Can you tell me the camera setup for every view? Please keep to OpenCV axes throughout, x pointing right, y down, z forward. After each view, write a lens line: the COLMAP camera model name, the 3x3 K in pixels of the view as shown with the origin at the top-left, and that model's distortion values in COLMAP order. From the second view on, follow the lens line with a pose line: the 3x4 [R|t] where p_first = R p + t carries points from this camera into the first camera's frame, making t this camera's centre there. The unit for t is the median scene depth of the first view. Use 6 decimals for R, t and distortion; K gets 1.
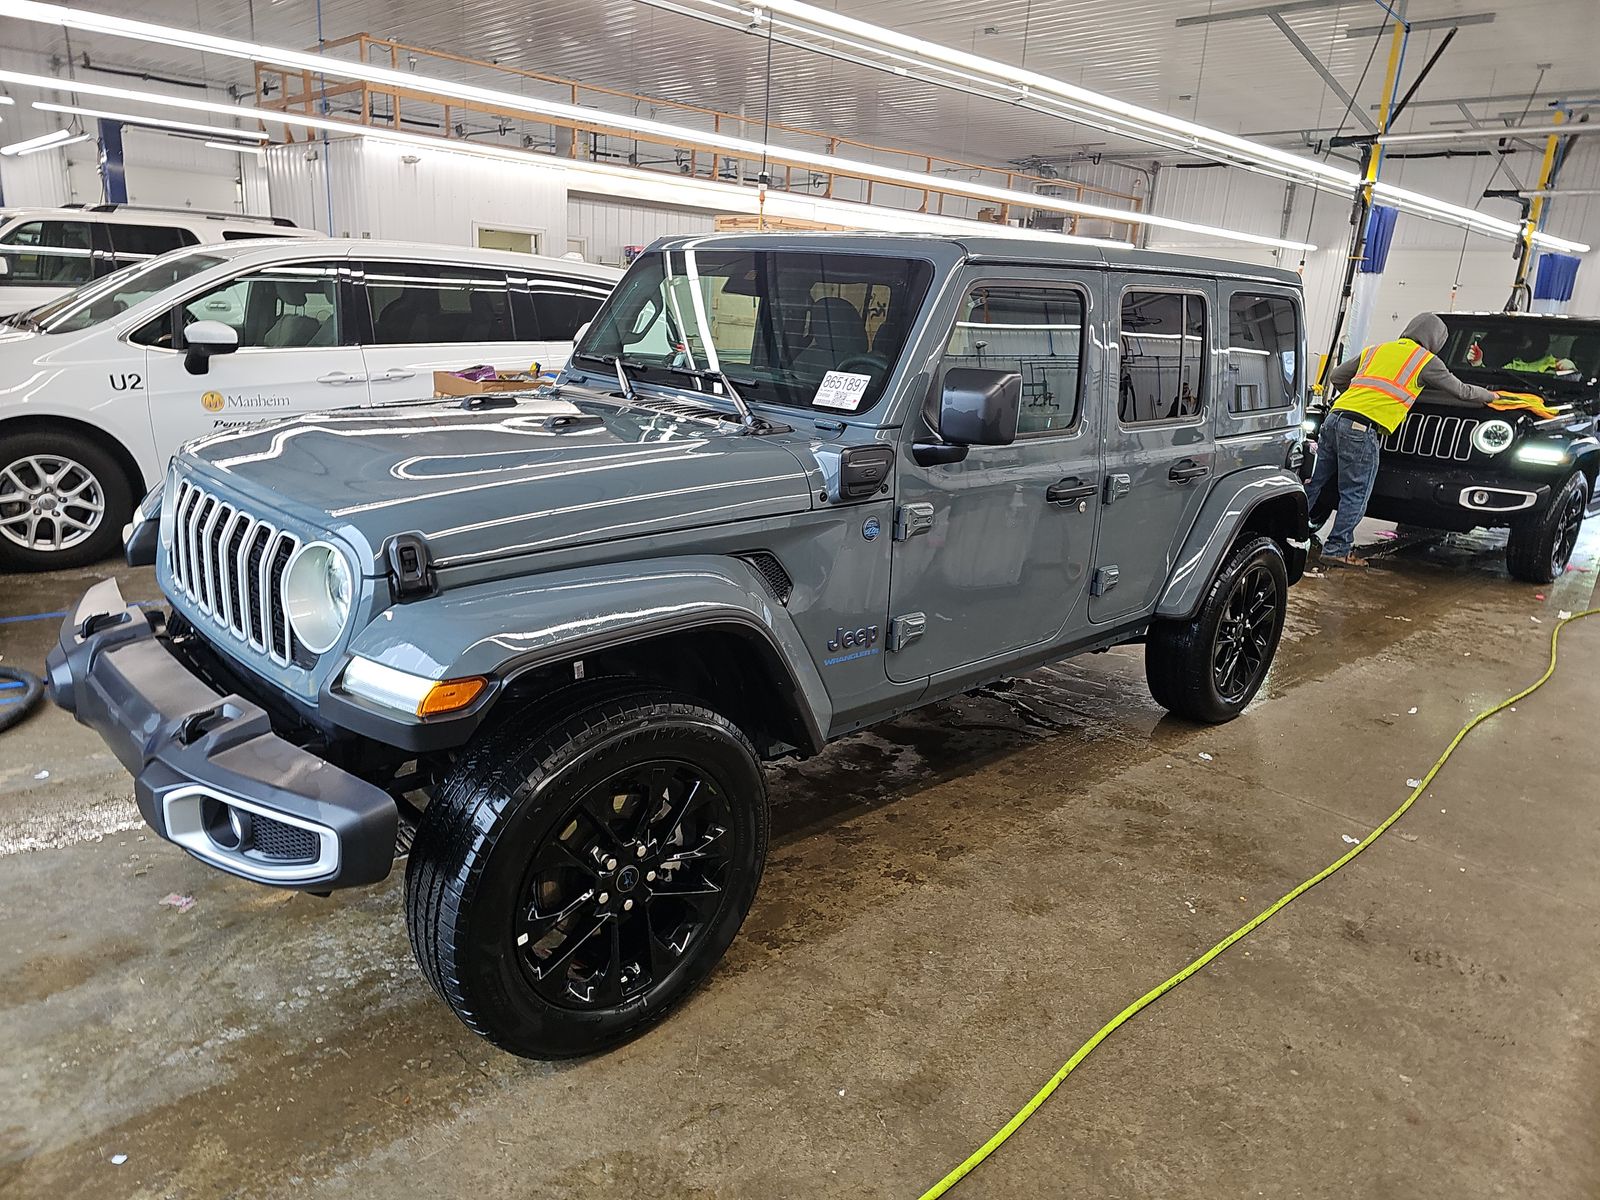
lens RADIAL K [[1050.4, 0, 804.0], [0, 1050.4, 593.5], [0, 0, 1]] dist [0.020937, -0.017332]
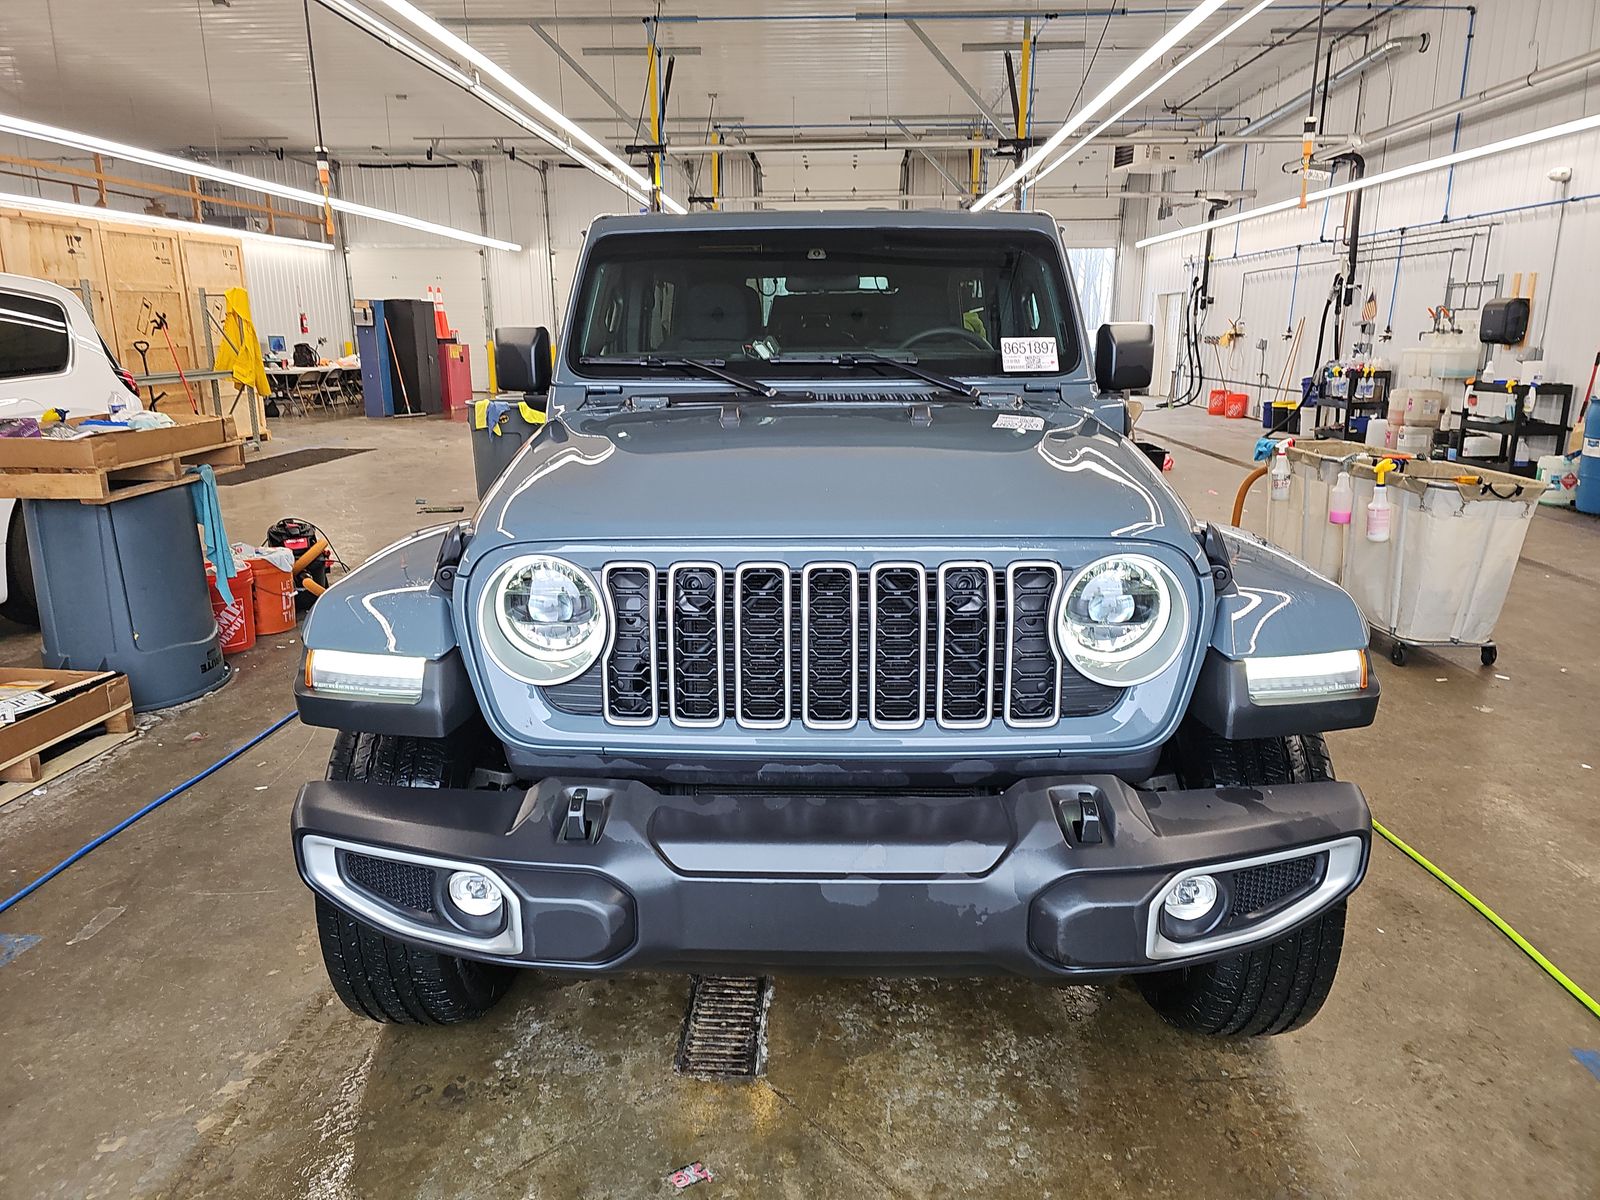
lens RADIAL K [[1050.4, 0, 786.2], [0, 1050.4, 584.3], [0, 0, 1]] dist [0.020937, -0.017332]
pose [[0.716063, -0.224690, 0.660884, -0.888652], [0.232578, 0.969476, 0.077610, -0.111680], [-0.658150, 0.098134, 0.746464, 0.410116]]
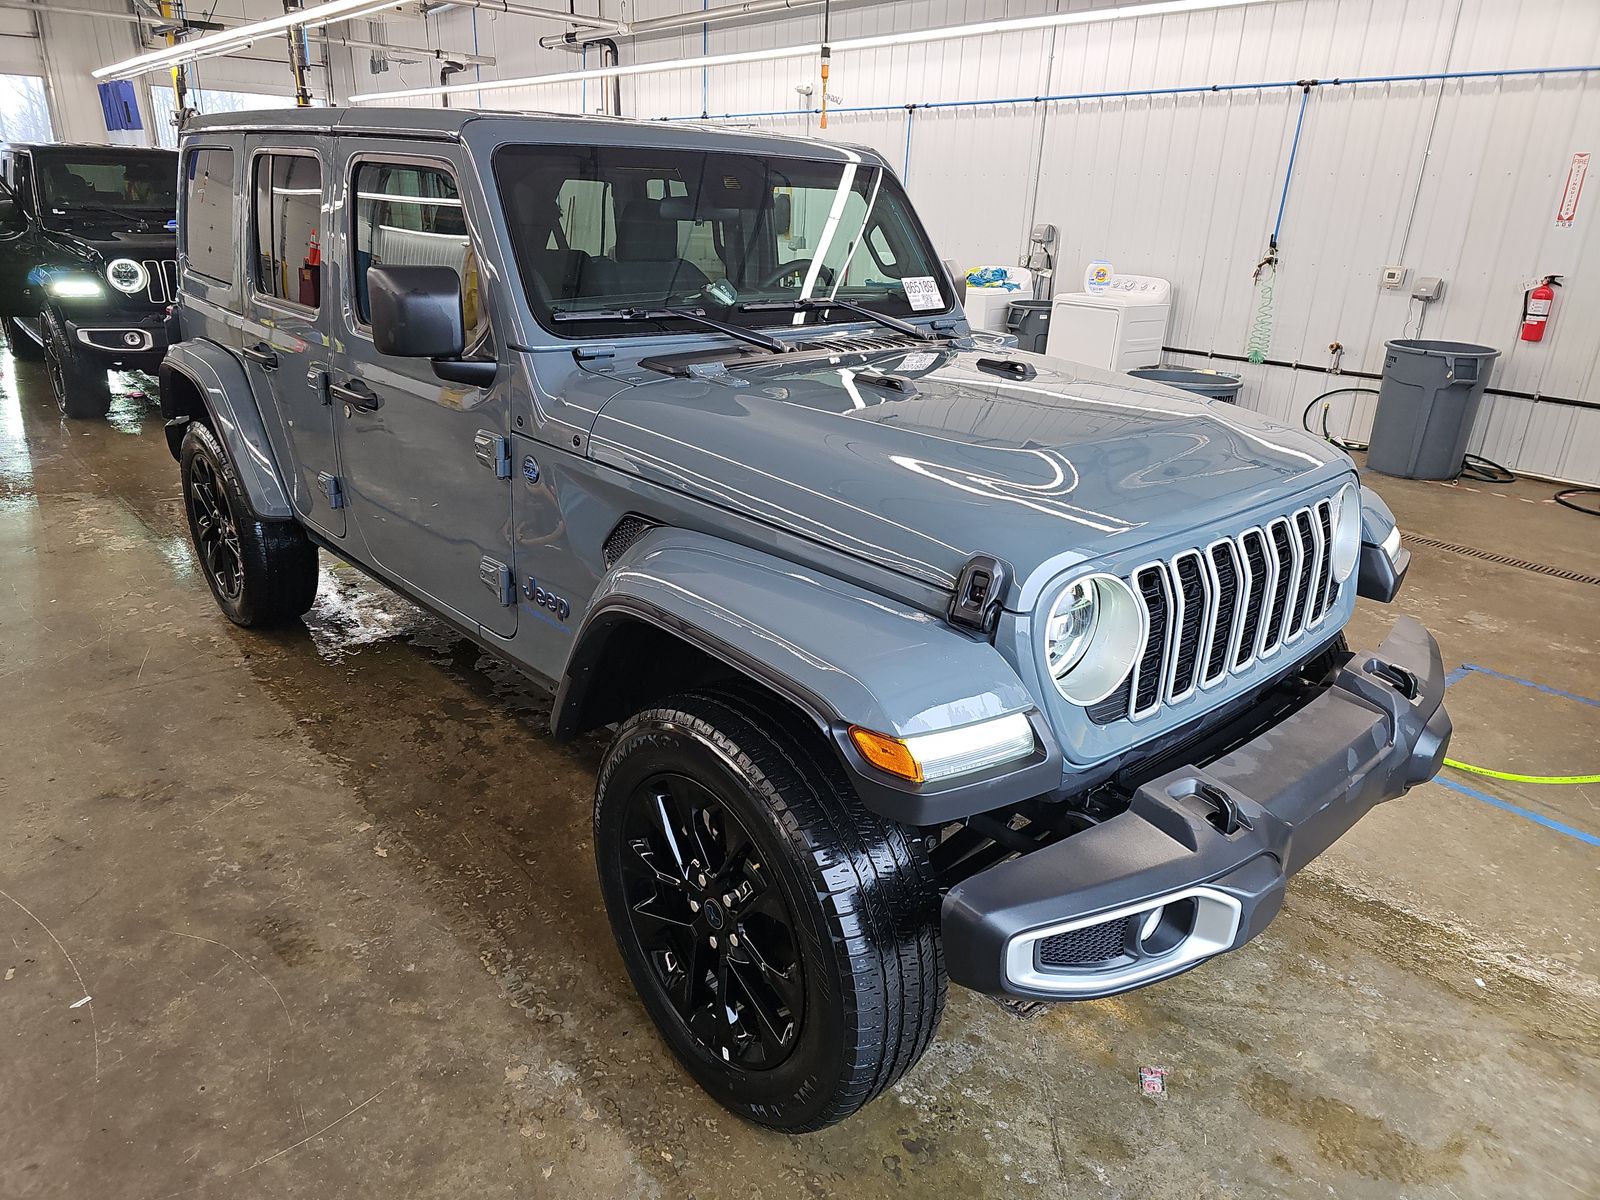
lens RADIAL K [[1050.4, 0, 797.8], [0, 1050.4, 593.4], [0, 0, 1]] dist [0.020937, -0.017332]
pose [[0.050499, -0.402563, 0.913998, -1.138726], [0.238297, 0.893590, 0.380408, -0.371239], [-0.969878, 0.198593, 0.141055, 1.049825]]
